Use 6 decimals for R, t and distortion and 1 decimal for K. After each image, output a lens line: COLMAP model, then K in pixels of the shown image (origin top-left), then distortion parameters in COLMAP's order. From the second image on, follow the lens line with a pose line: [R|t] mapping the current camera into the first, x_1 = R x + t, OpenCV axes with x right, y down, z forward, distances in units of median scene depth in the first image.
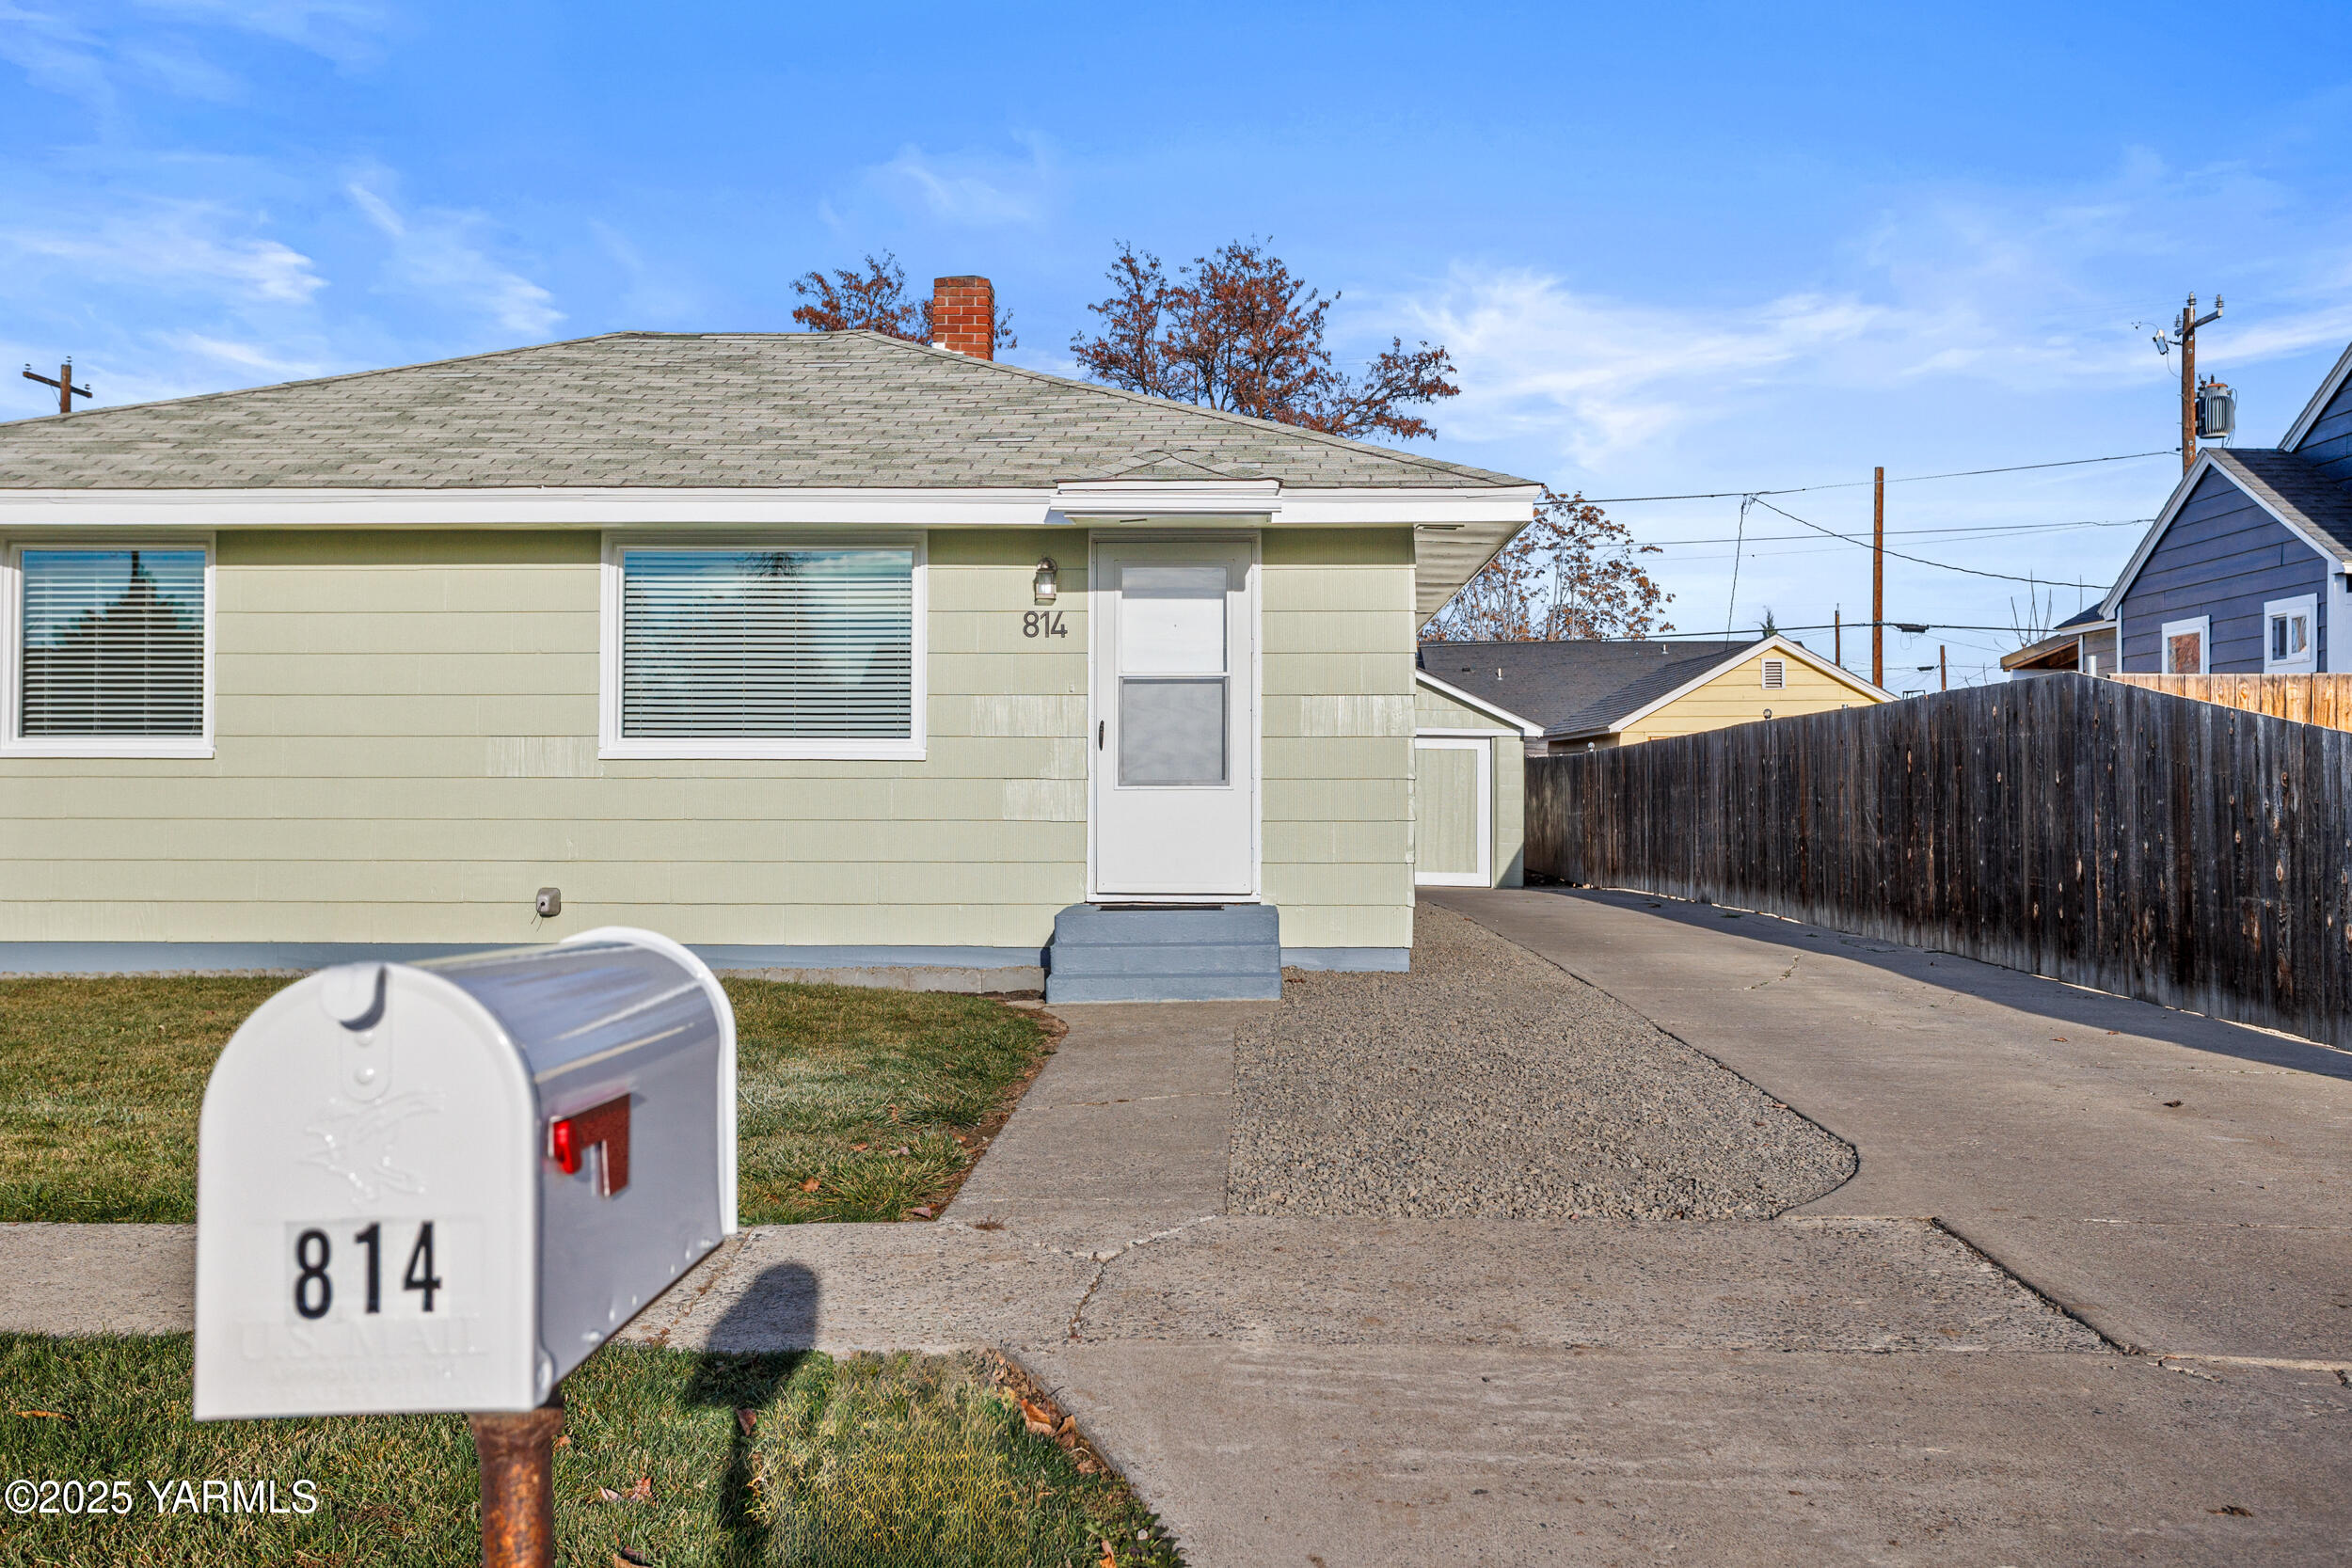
lens RADIAL K [[2099.9, 0, 1166.7], [0, 2099.9, 778.7], [0, 0, 1]] dist [-0.001507, 0.006767]
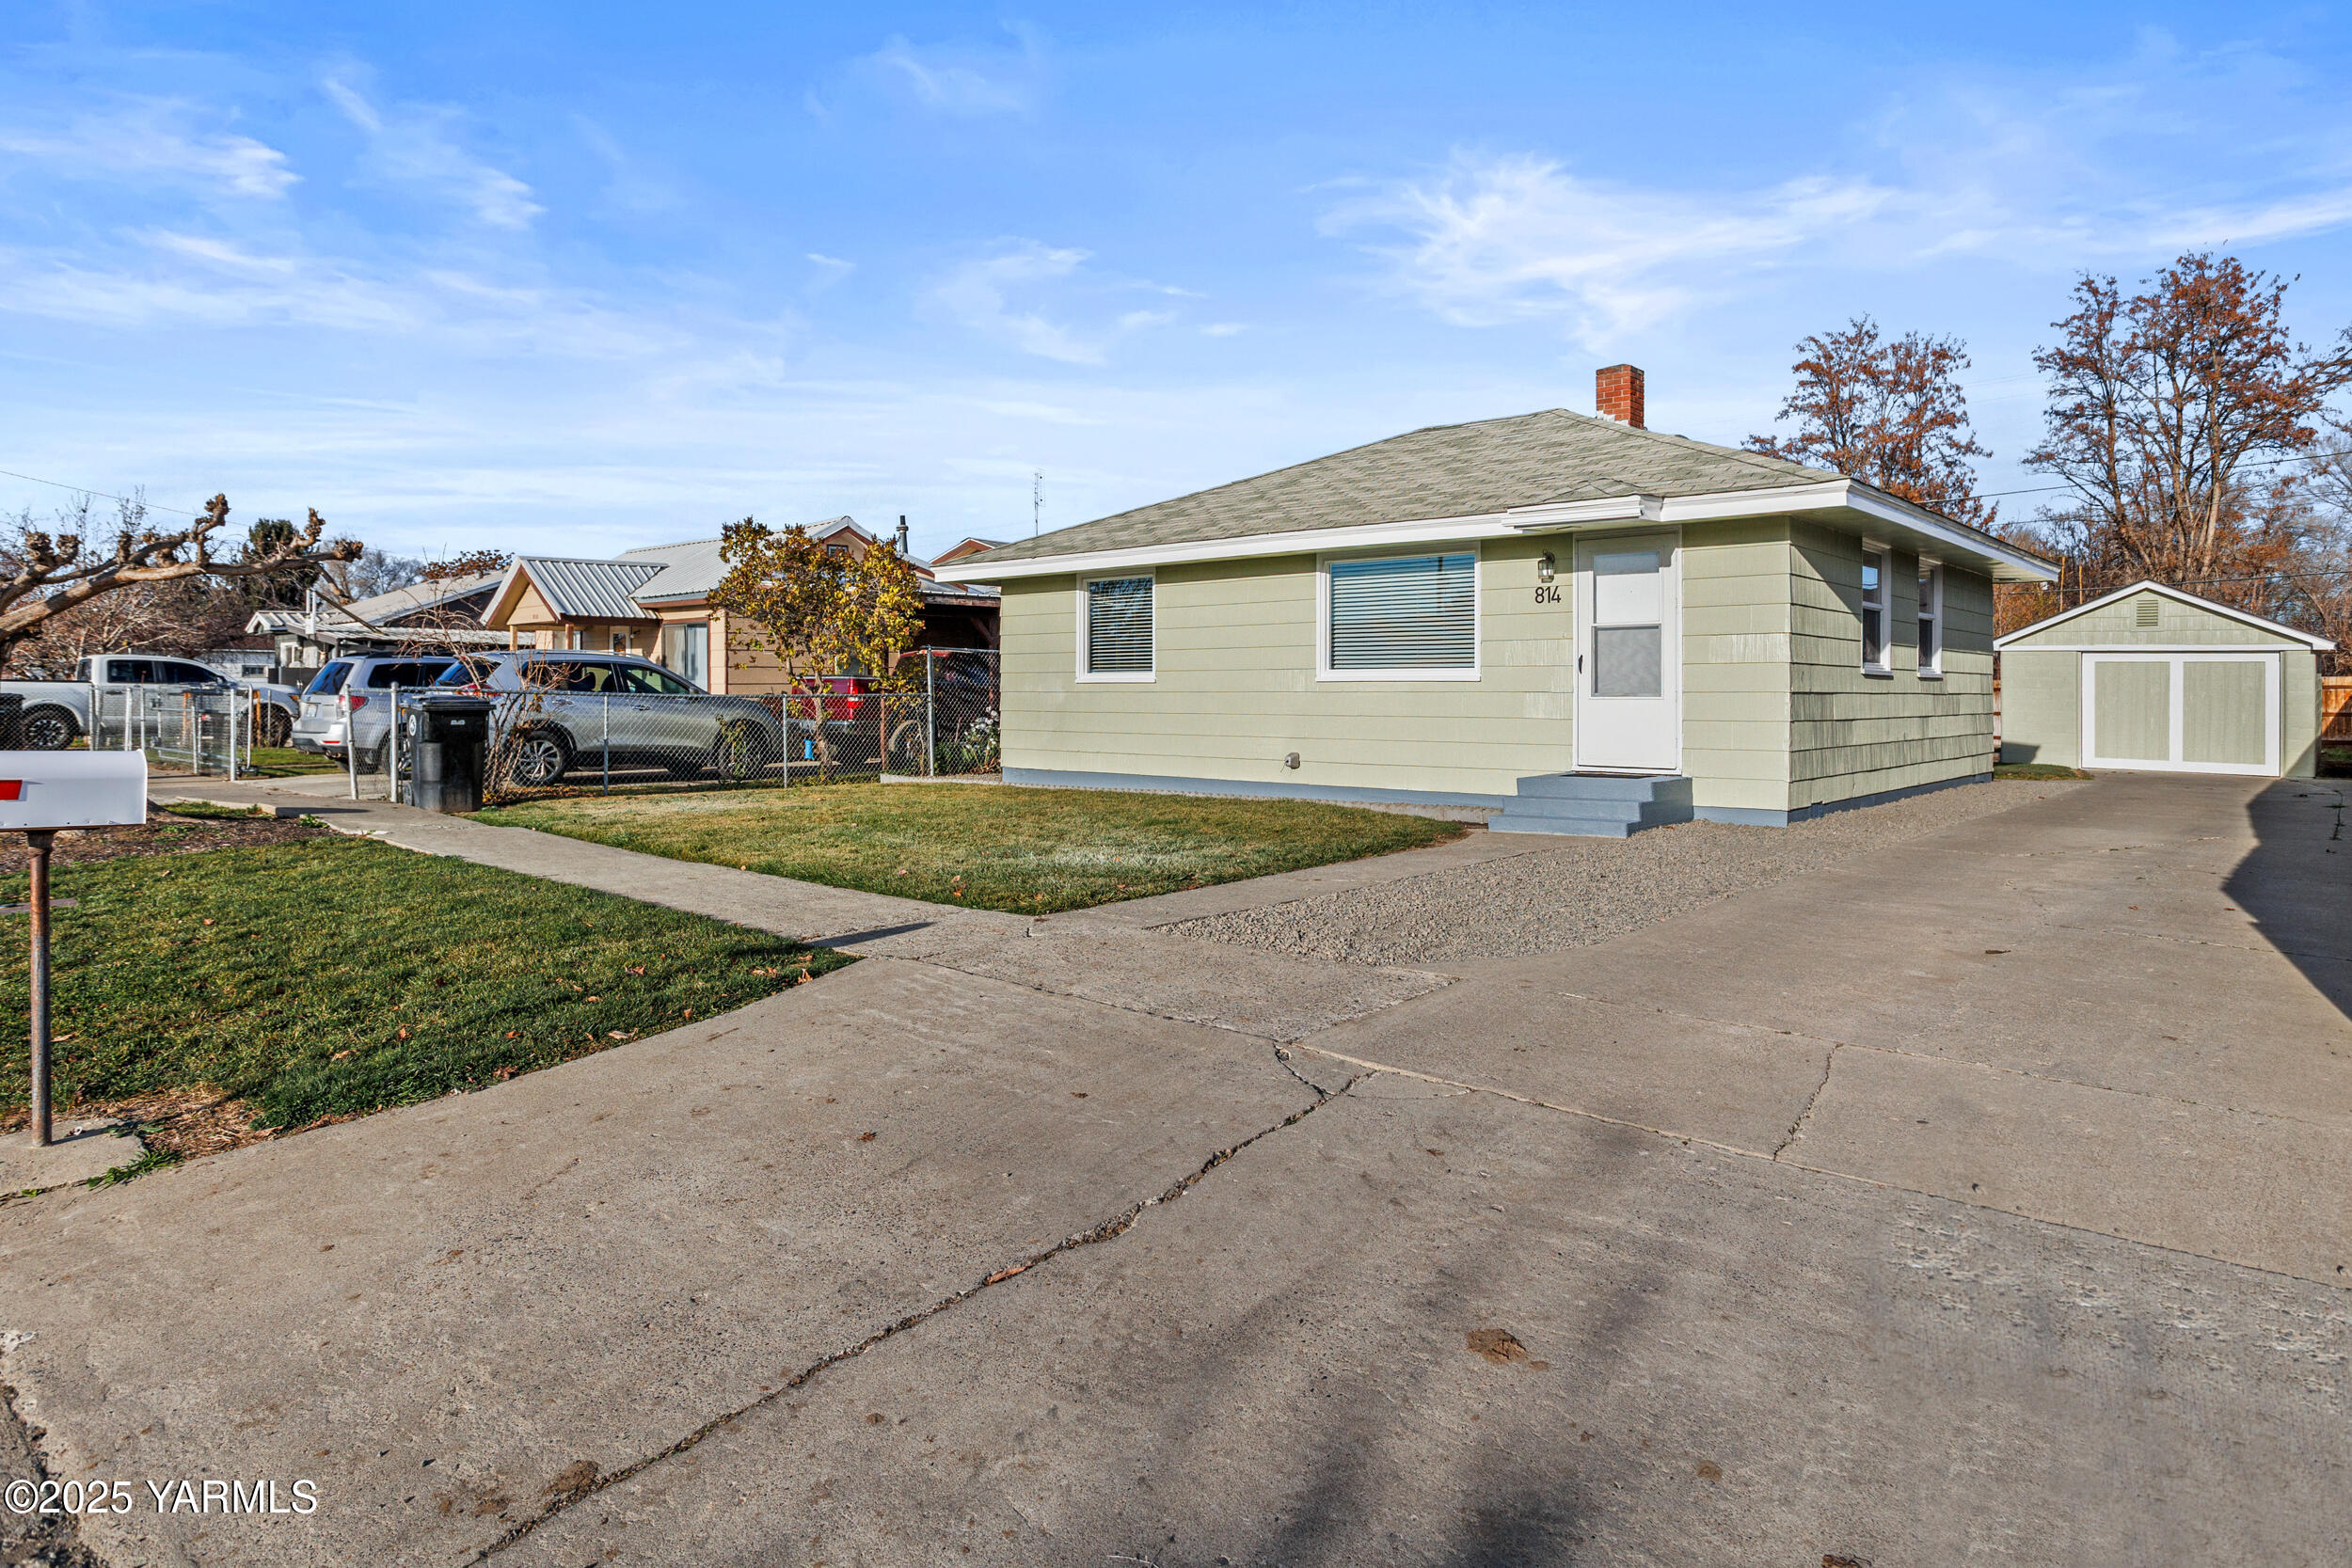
lens RADIAL K [[1363.2, 0, 1213.0], [0, 1363.2, 682.2], [0, 0, 1]] dist [0.004790, 0.004848]
pose [[0.774035, -0.007407, -0.633100, 0.366191], [0.005625, 0.999973, -0.004822, -0.003592], [0.633118, 0.000172, 0.774055, 0.040394]]
